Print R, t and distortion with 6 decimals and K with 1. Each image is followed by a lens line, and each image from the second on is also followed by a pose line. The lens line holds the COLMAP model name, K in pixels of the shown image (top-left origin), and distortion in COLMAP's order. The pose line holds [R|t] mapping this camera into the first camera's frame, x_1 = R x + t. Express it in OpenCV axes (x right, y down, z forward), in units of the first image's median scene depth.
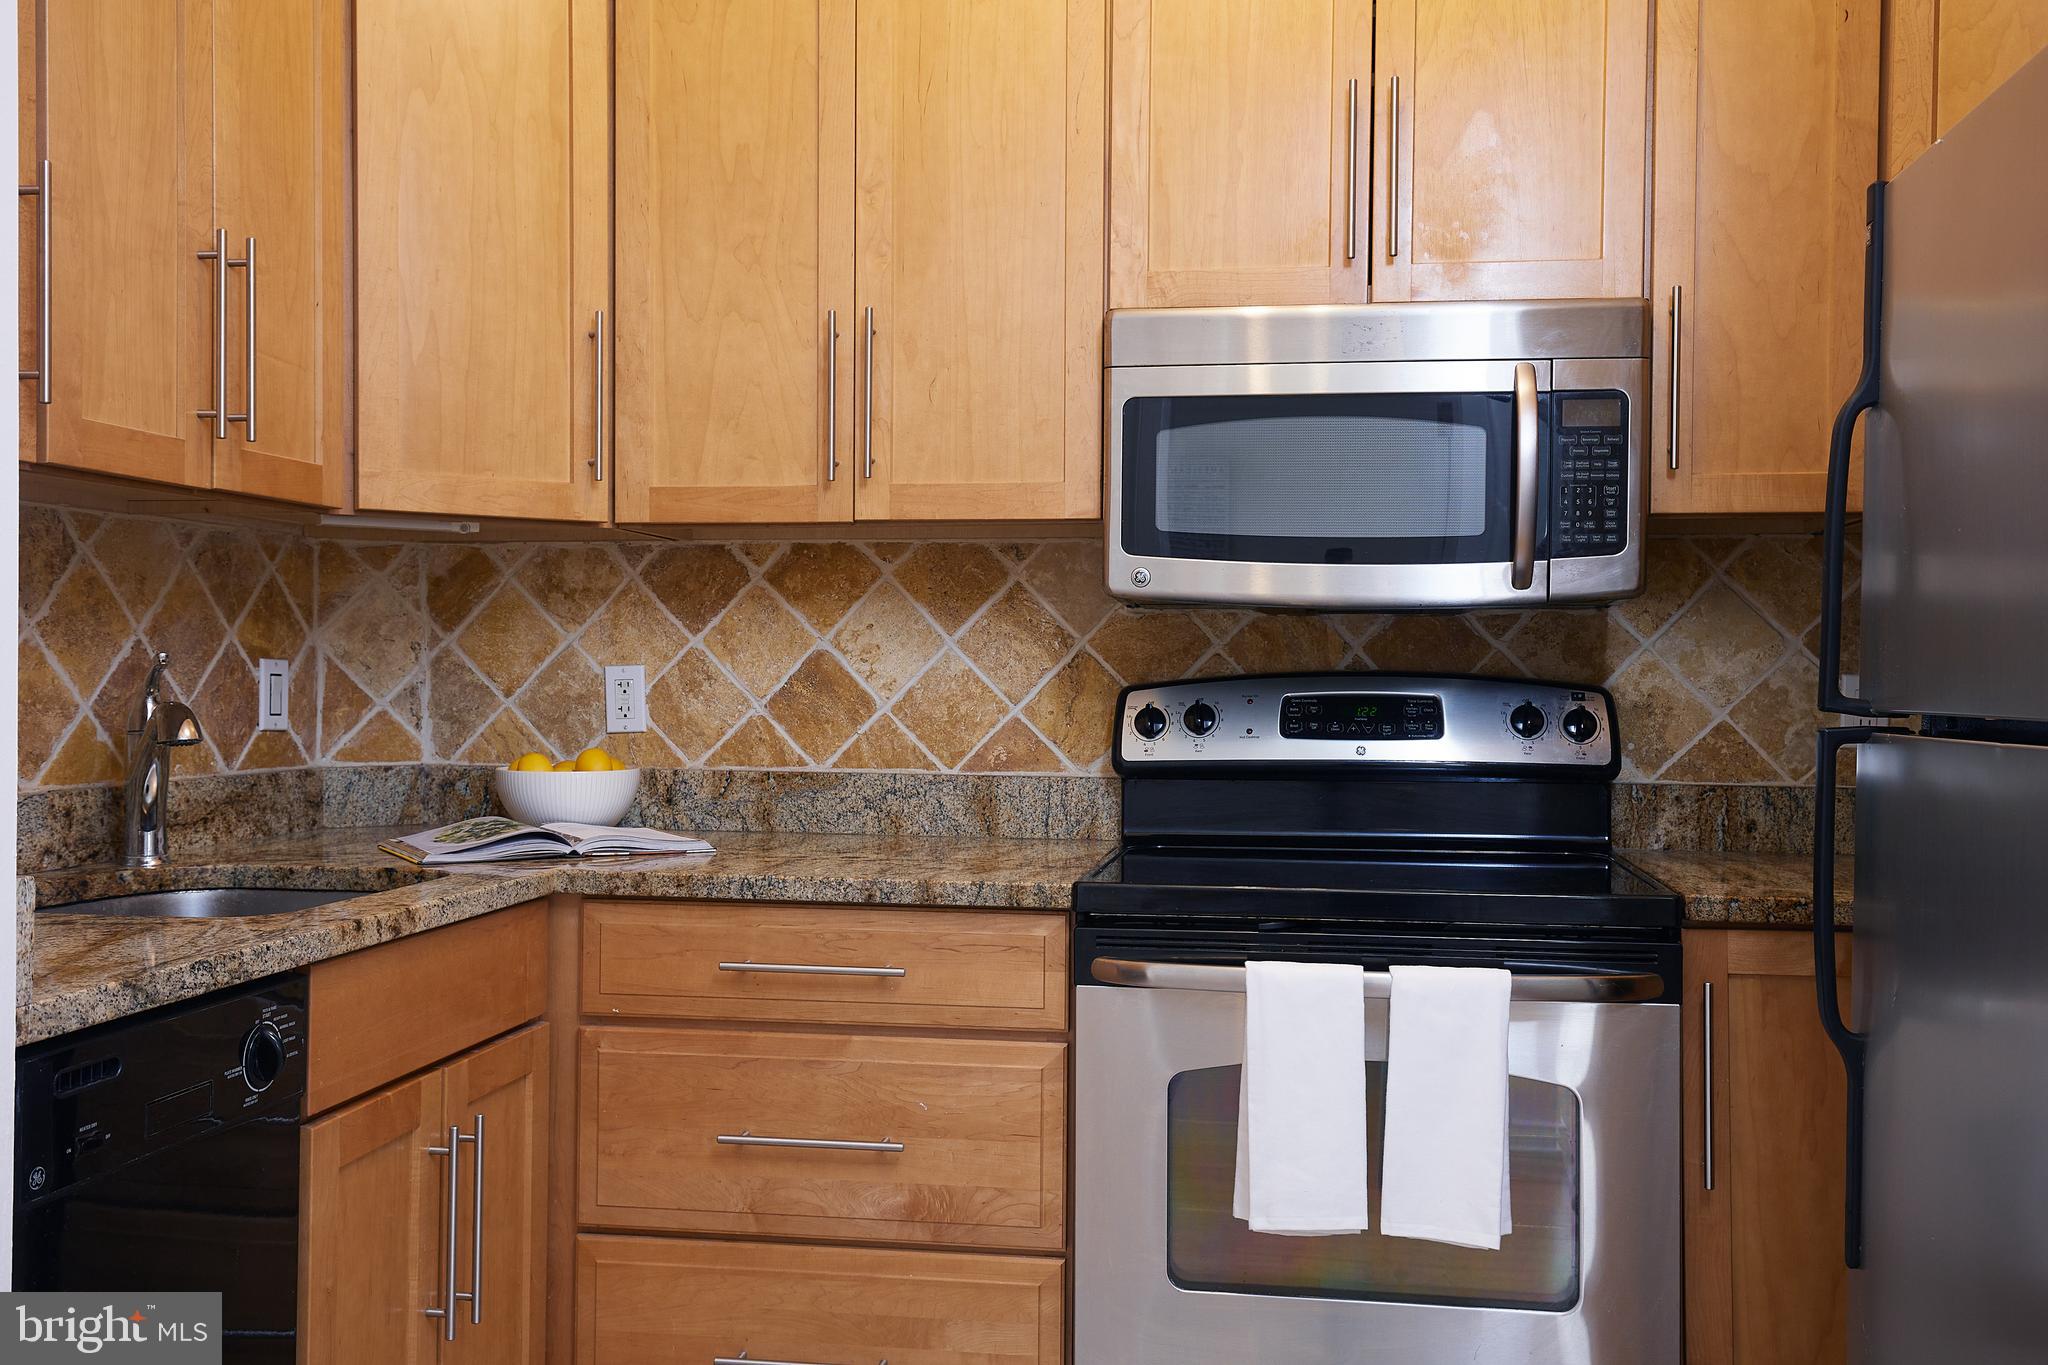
lens RADIAL K [[1900.9, 0, 1025.5], [0, 1900.9, 679.2], [0, 0, 1]] dist [0.035348, 0.000000]
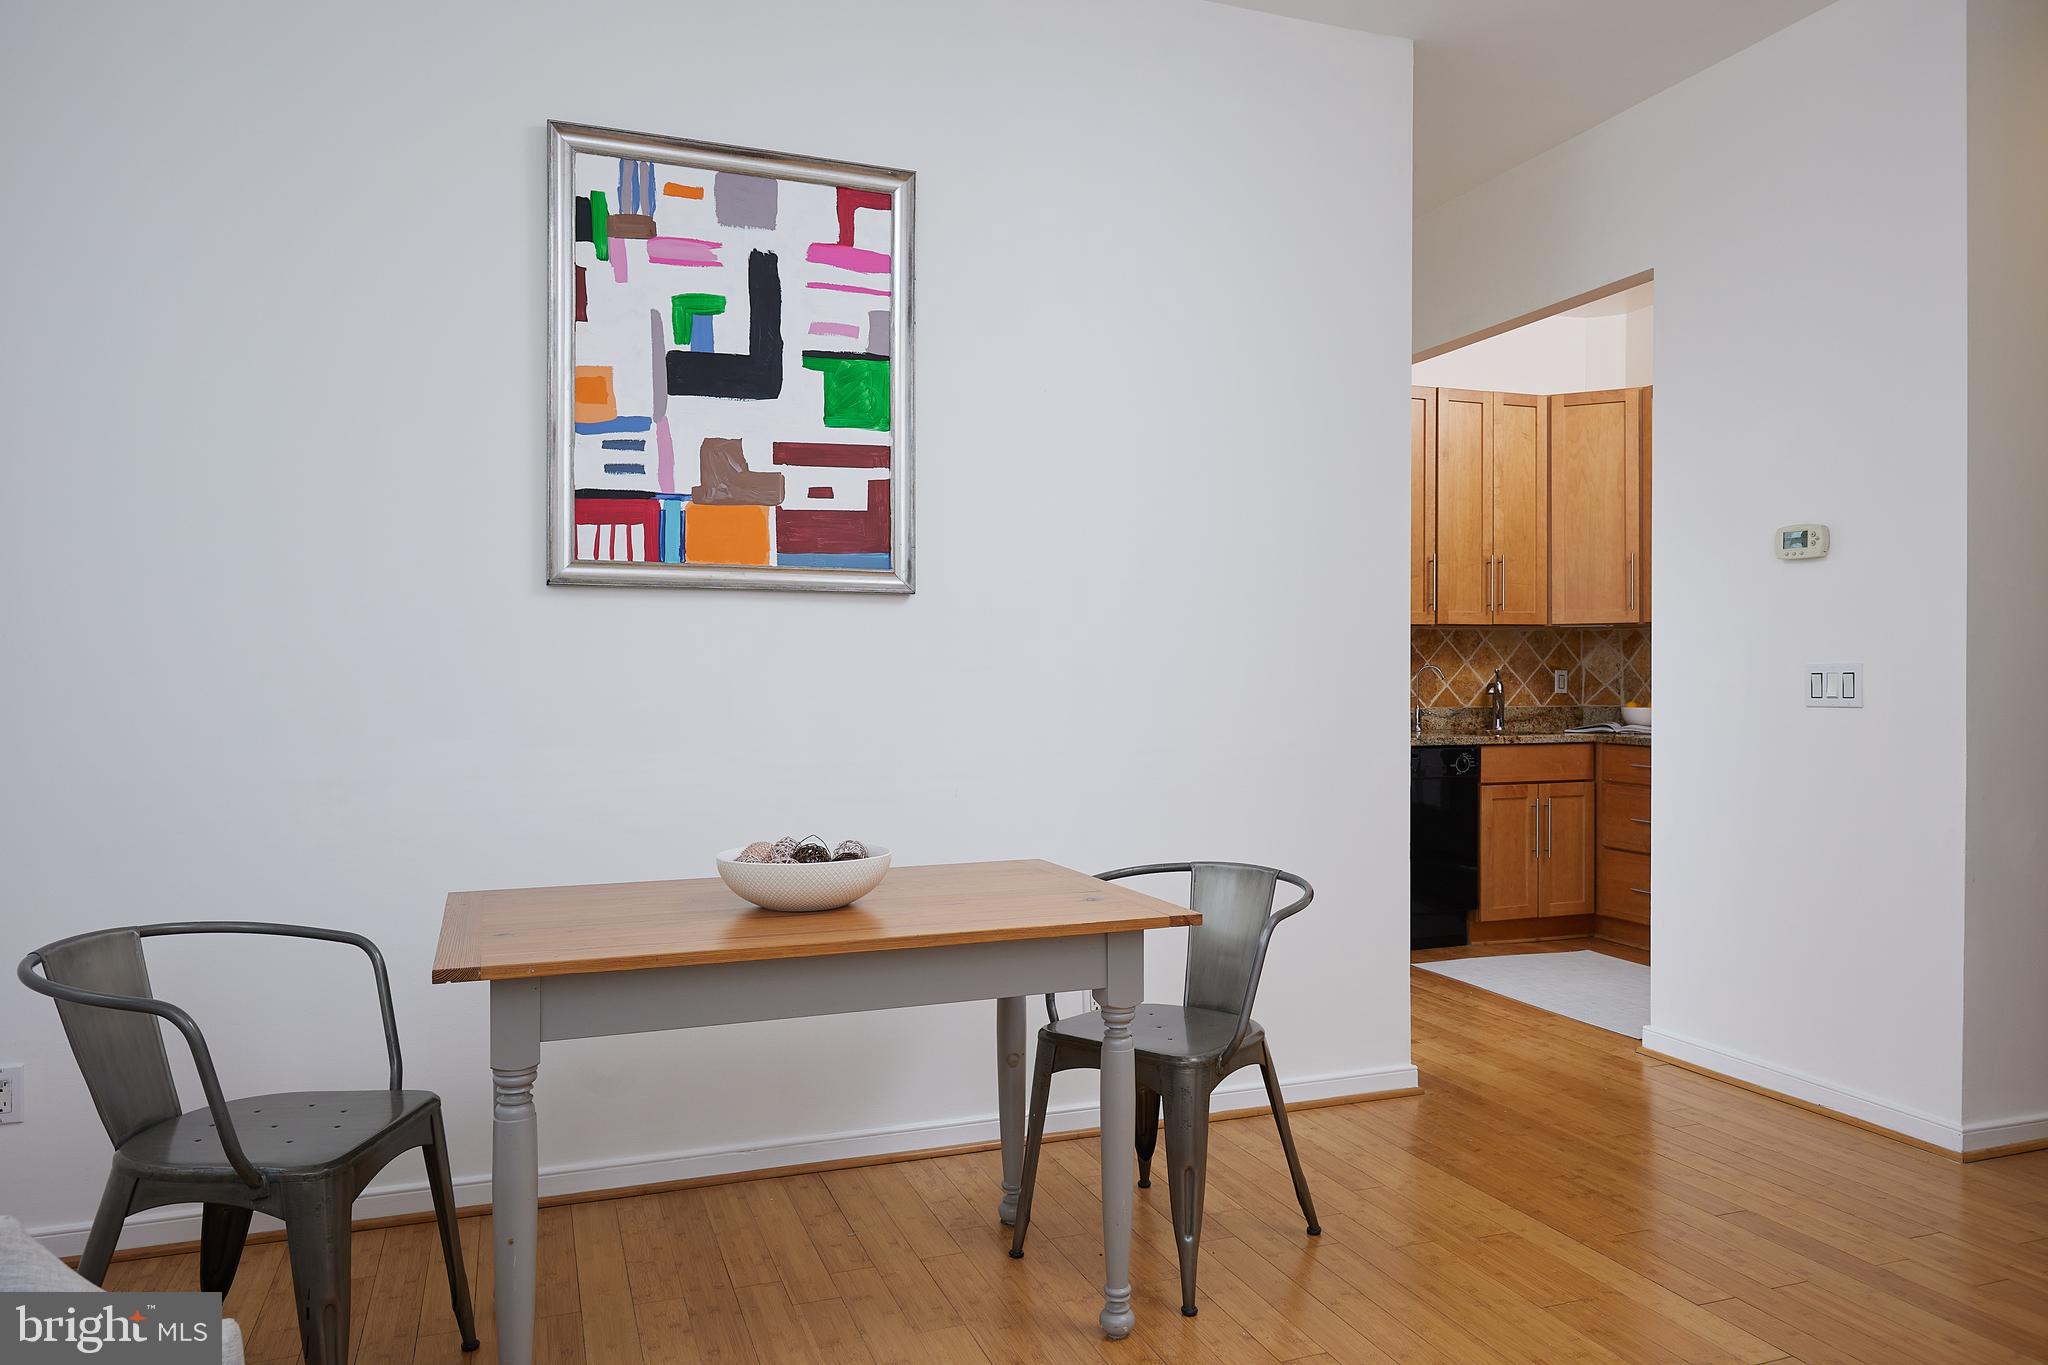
lens RADIAL K [[1375.9, 0, 1029.7], [0, 1375.9, 684.3], [0, 0, 1]] dist [-0.000792, 0.002676]
pose [[0.490416, -0.001711, -0.871487, 1.207947], [-0.001970, 0.999993, -0.003072, 0.022422], [0.871486, 0.003223, 0.490409, -0.894369]]
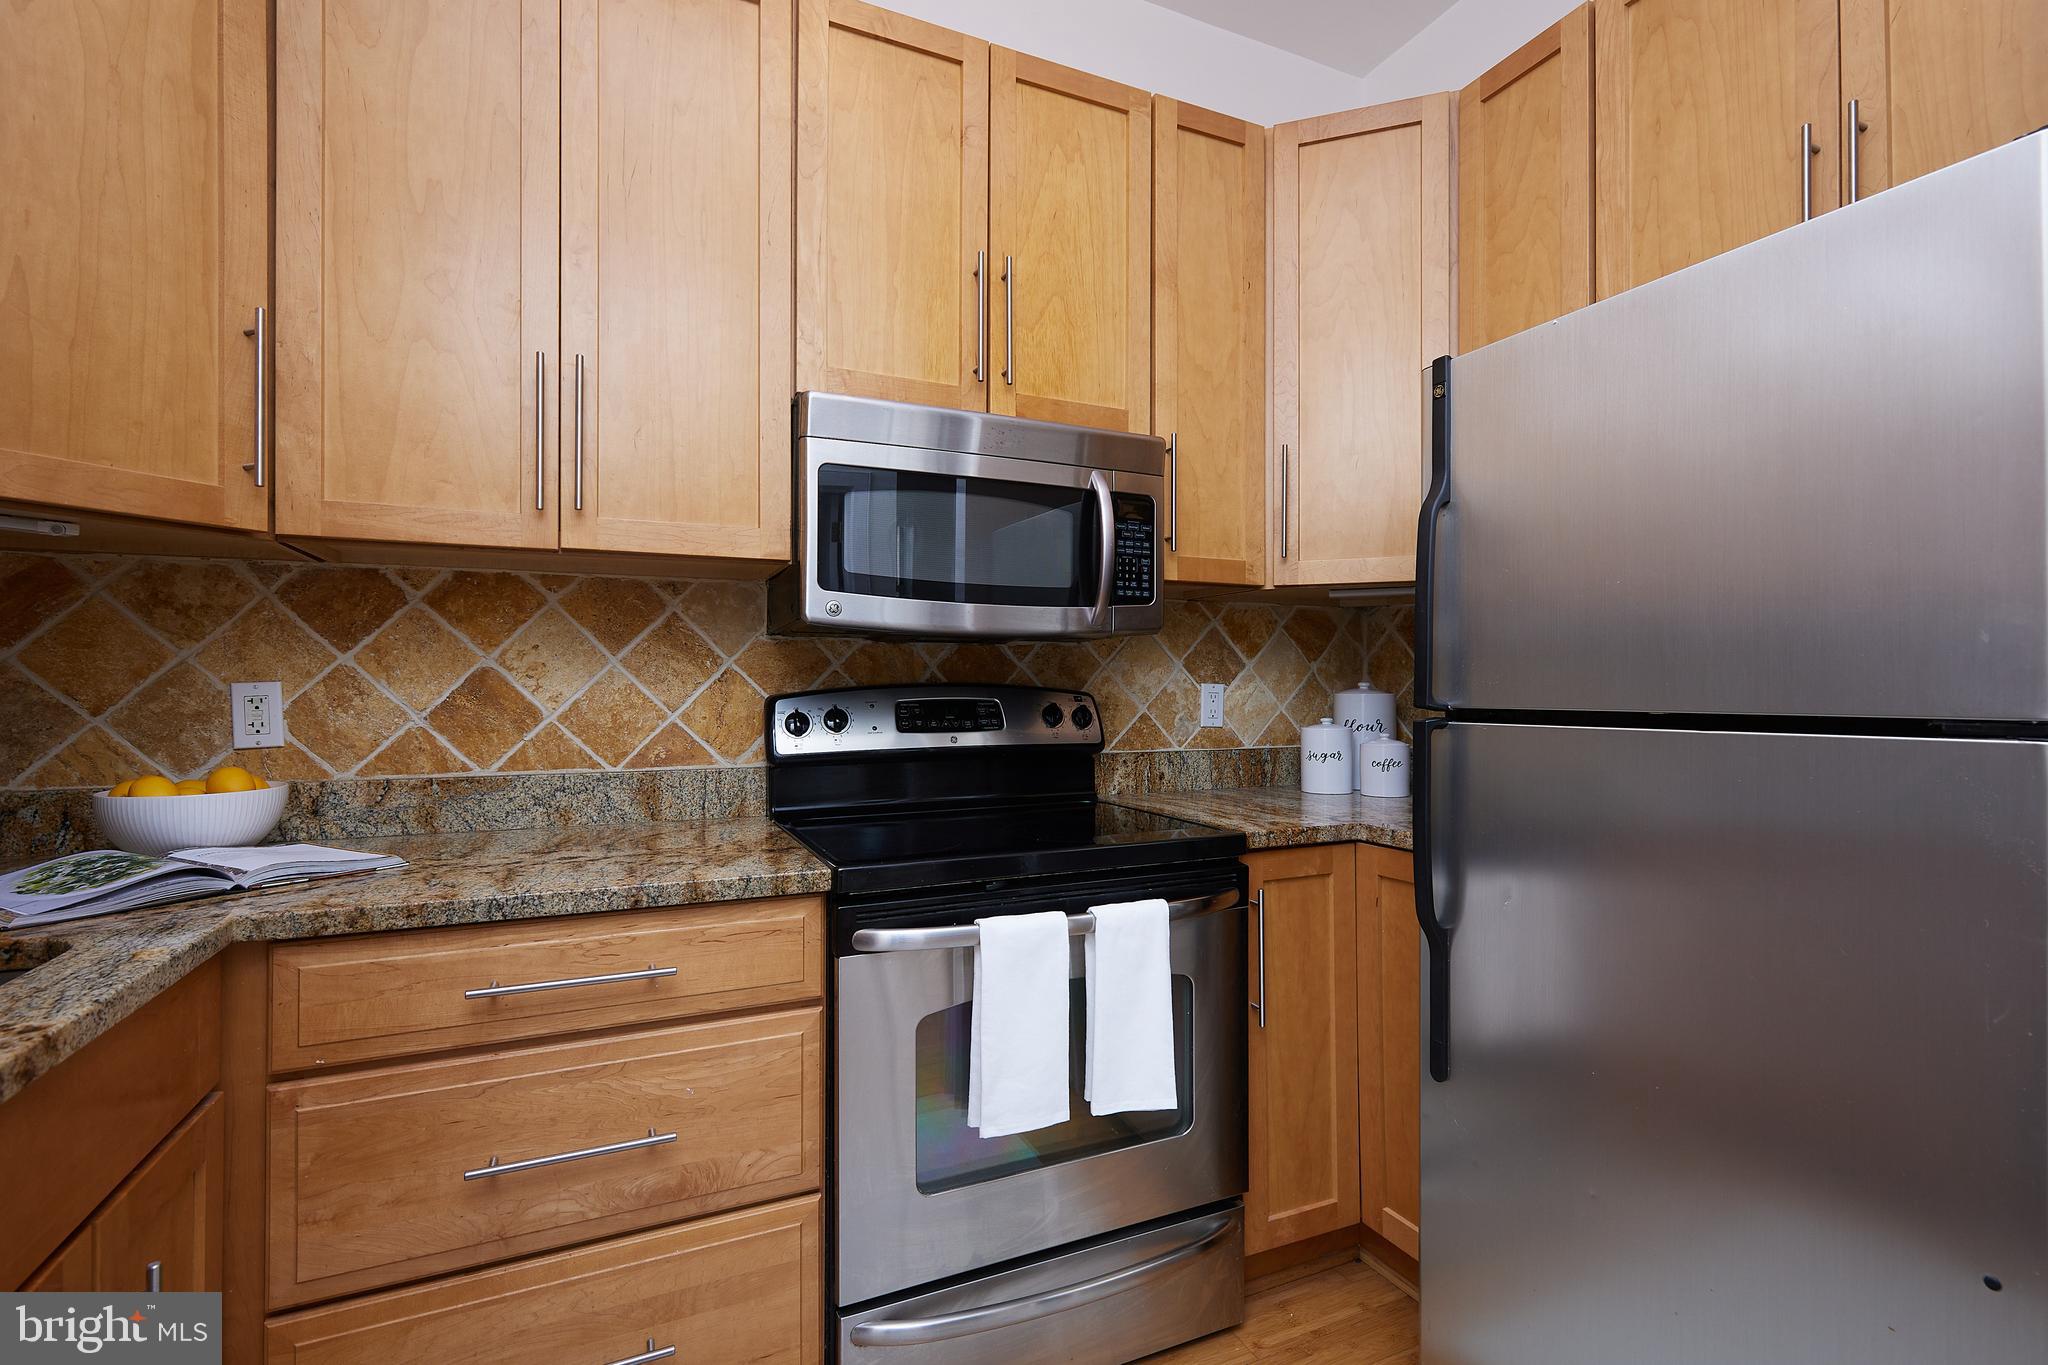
lens RADIAL K [[938.5, 0, 1023.4], [0, 938.5, 679.3], [0, 0, 1]] dist [0.001090, 0.000470]
pose [[0.829805, -0.003595, 0.558042, -0.171676], [0.007951, 0.999954, -0.005382, -0.003046], [-0.557997, 0.008903, 0.829795, 0.405526]]
